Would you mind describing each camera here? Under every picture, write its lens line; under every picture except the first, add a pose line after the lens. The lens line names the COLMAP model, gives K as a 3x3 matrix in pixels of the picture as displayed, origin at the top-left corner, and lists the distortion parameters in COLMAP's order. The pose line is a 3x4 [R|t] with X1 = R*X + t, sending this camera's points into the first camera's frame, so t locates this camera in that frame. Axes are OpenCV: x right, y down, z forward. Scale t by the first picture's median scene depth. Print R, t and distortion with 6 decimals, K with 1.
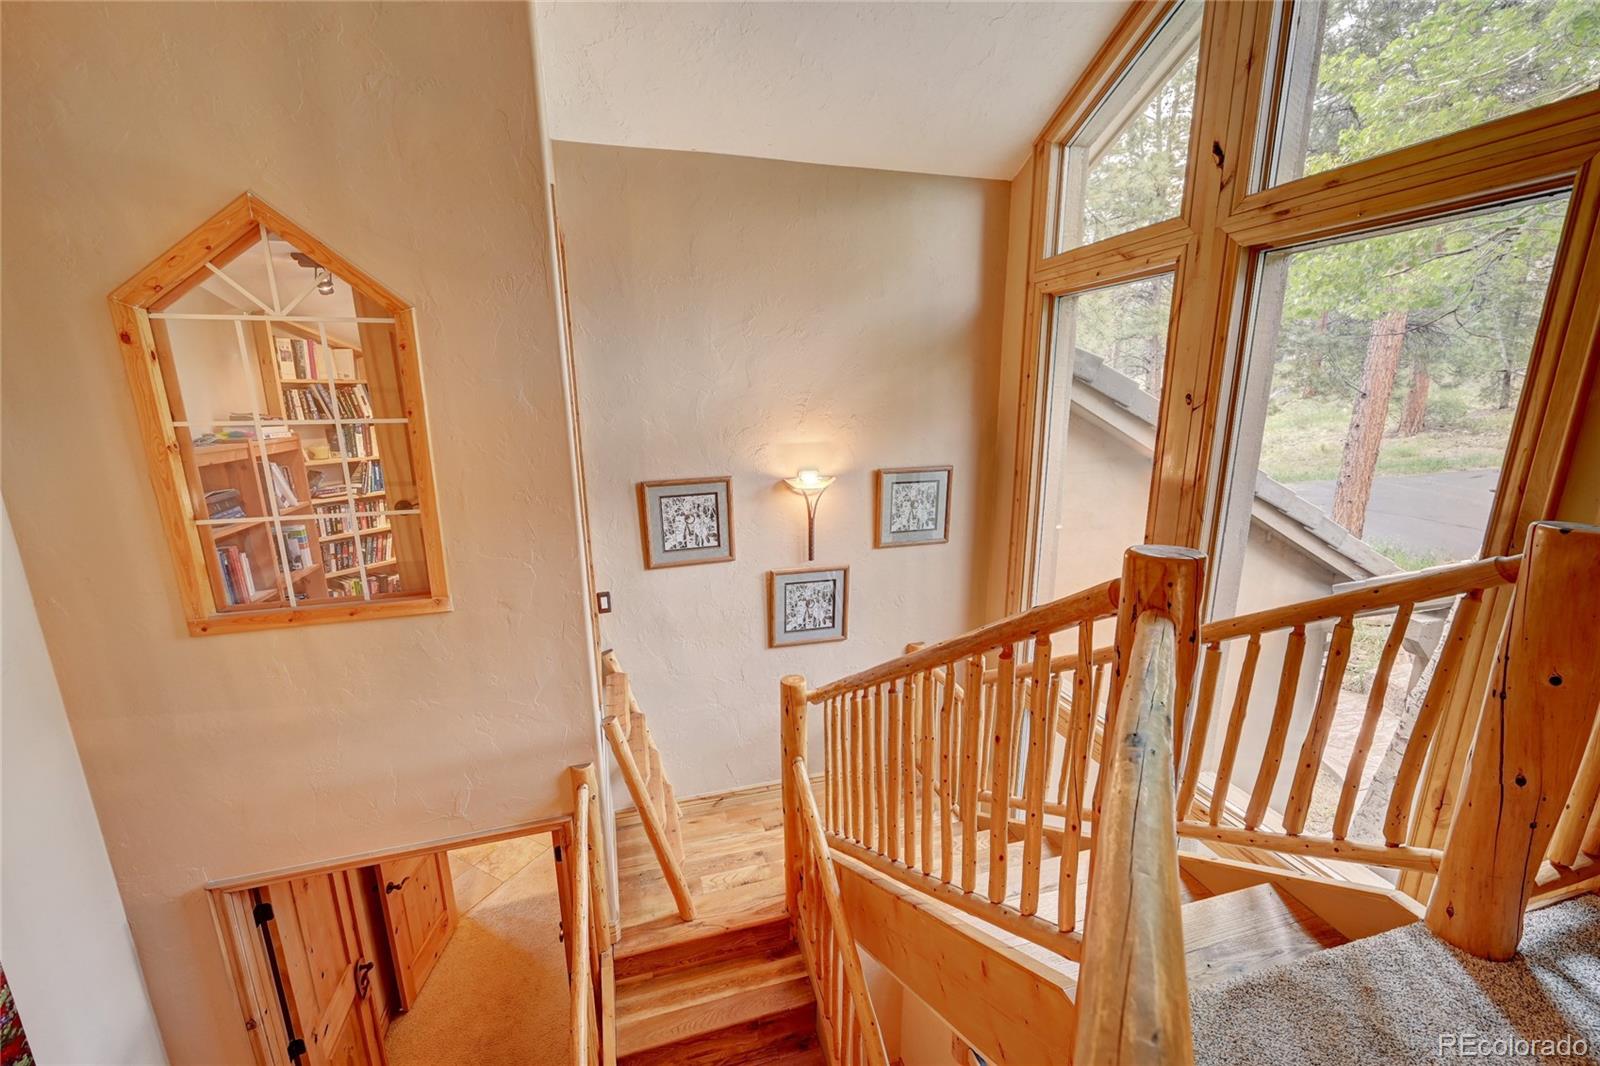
lens RADIAL K [[631.6, 0, 799.0], [0, 631.6, 536.7], [0, 0, 1]] dist [0.000188, -0.000125]
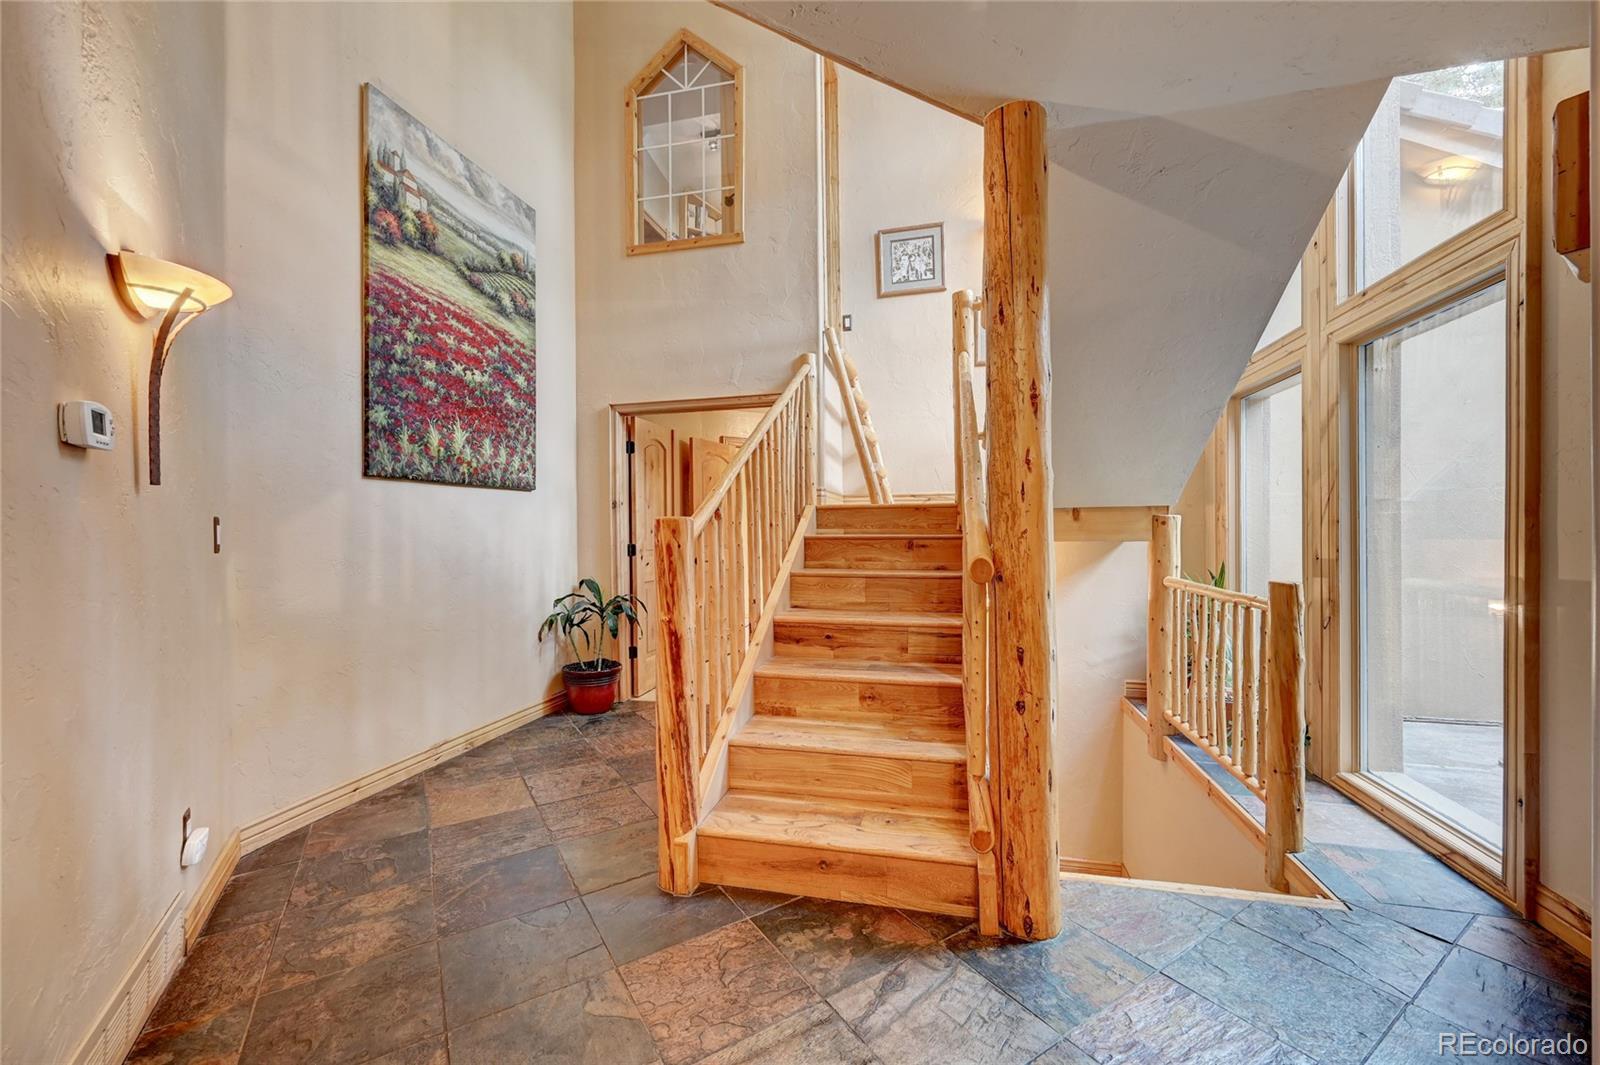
lens RADIAL K [[627.4, 0, 791.6], [0, 627.4, 532.8], [0, 0, 1]] dist [0.000497, 0.000097]
pose [[0.861755, 0.003518, -0.507312, 0.292586], [-0.113776, 0.975844, -0.186501, 0.845575], [0.494401, 0.218438, 0.841340, -0.116260]]
